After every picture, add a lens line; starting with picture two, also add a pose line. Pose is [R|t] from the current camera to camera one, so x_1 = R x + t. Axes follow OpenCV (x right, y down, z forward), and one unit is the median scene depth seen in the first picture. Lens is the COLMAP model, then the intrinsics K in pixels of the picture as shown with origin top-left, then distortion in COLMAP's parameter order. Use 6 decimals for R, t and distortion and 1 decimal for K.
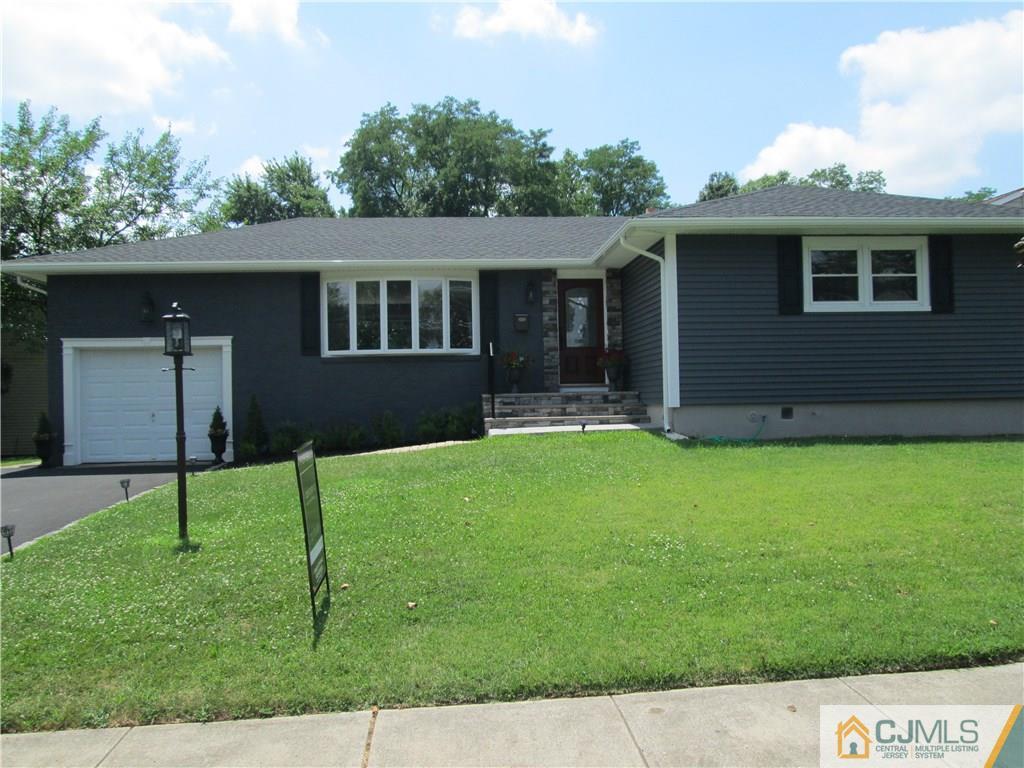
lens RADIAL K [[862.9, 0, 512.0], [0, 862.9, 384.0], [0, 0, 1]] dist [-0.034246, 0.012049]
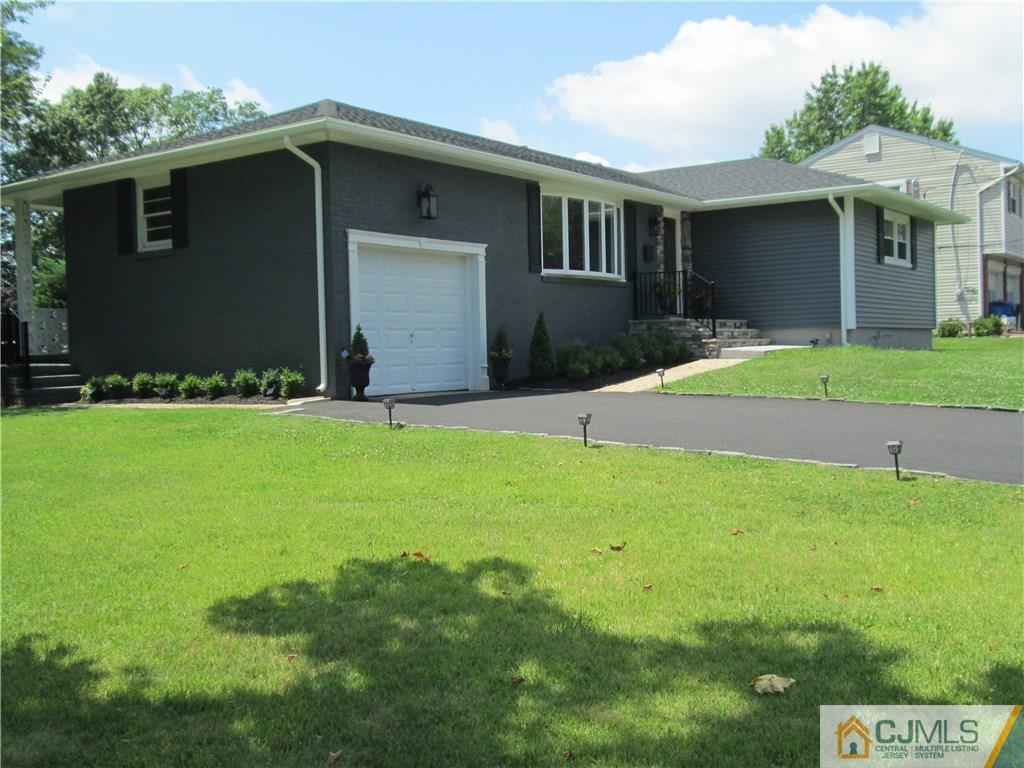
lens RADIAL K [[1108.8, 0, 512.0], [0, 1108.8, 384.0], [0, 0, 1]] dist [-0.012304, -0.012482]
pose [[0.633643, -0.016563, 0.773448, -1.146843], [0.000341, 0.999777, 0.021130, 0.059487], [-0.773625, -0.013125, 0.633508, 0.267756]]
